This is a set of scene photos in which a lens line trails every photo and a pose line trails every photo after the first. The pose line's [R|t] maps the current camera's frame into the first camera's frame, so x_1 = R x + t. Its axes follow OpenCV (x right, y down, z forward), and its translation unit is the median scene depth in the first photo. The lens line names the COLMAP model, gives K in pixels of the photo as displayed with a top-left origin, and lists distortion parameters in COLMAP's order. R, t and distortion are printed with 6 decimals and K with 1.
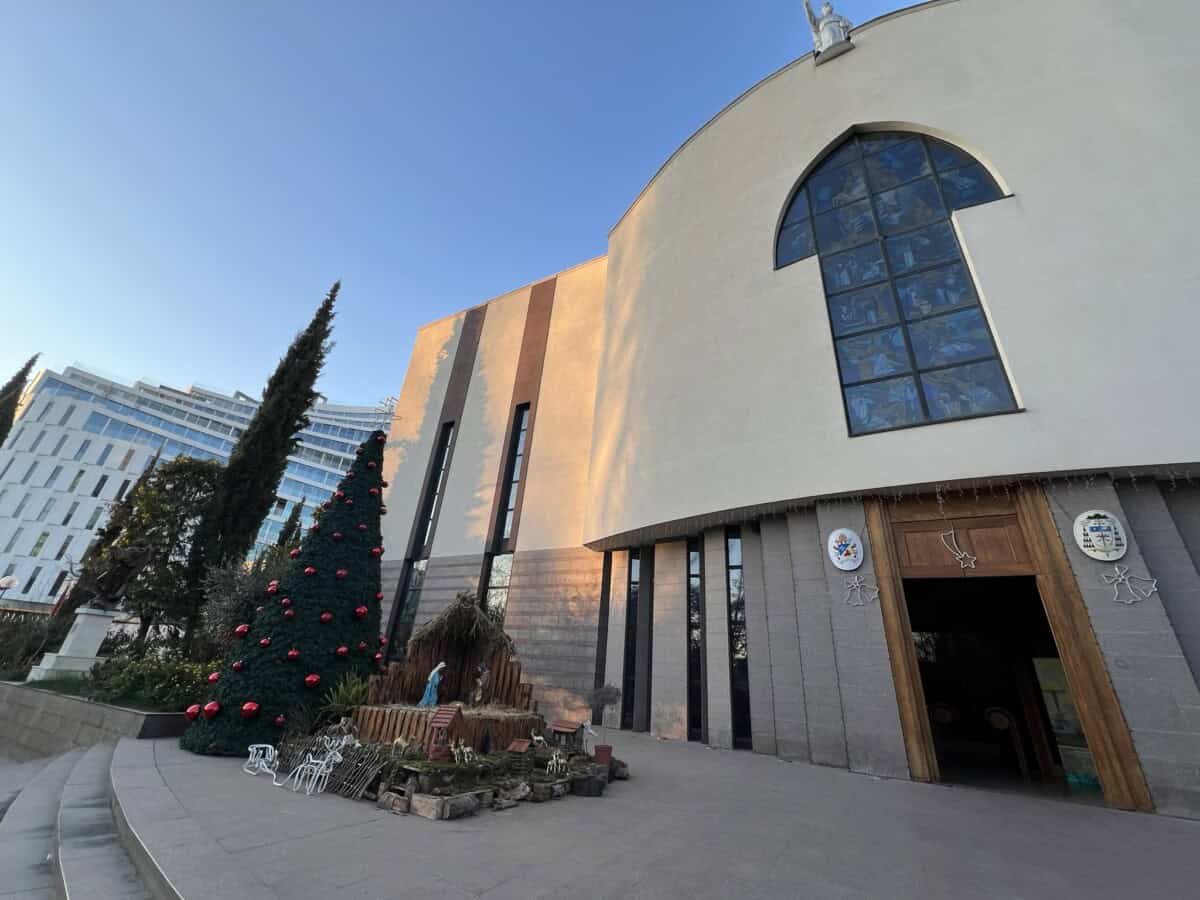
lens RADIAL K [[478.9, 0, 599.4], [0, 478.9, 454.1], [0, 0, 1]] dist [-0.001169, 0.000341]
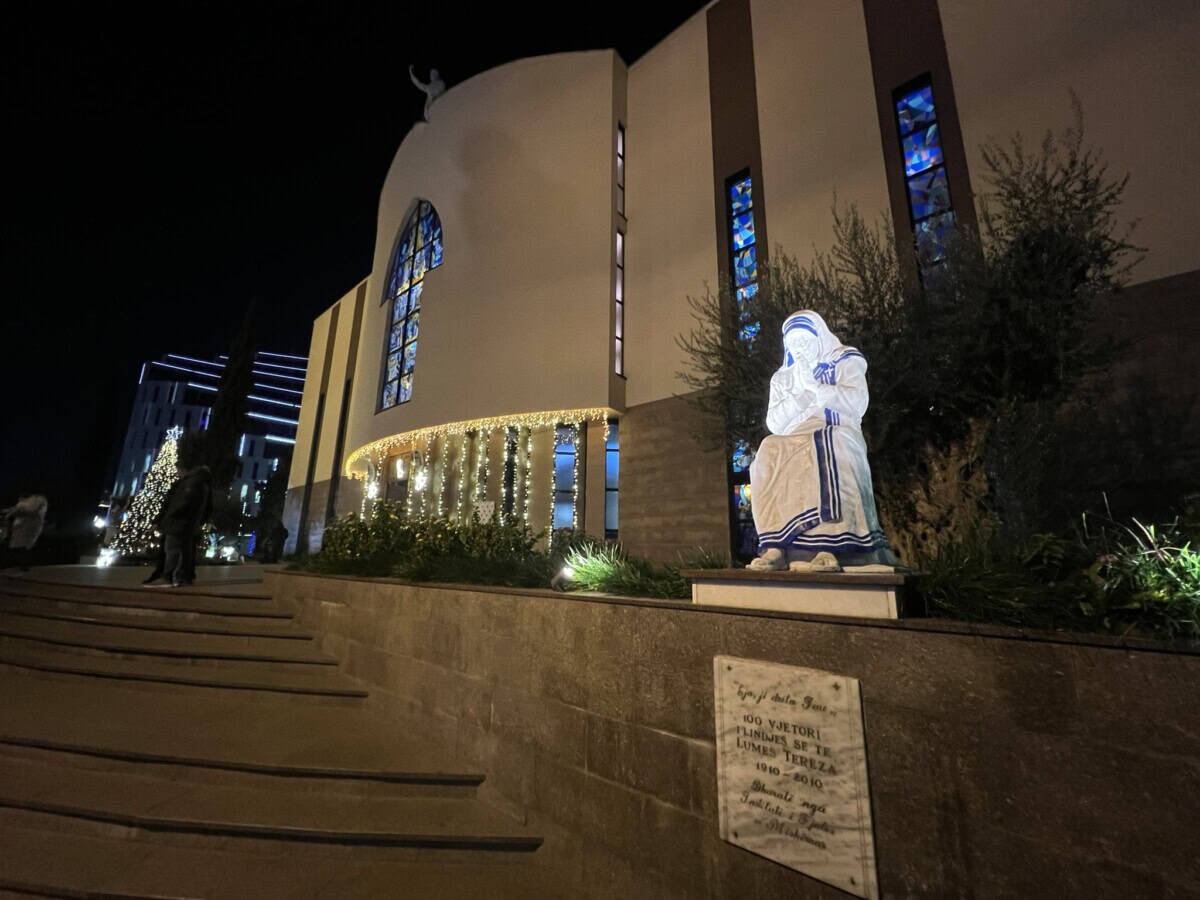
lens RADIAL K [[478.9, 0, 599.4], [0, 478.9, 454.1], [0, 0, 1]] dist [-0.001169, 0.000341]
pose [[0.975854, -0.104119, -0.192009, 1.317185], [0.143420, 0.968461, 0.203748, -0.110885], [0.164739, -0.226366, 0.960010, -0.576327]]
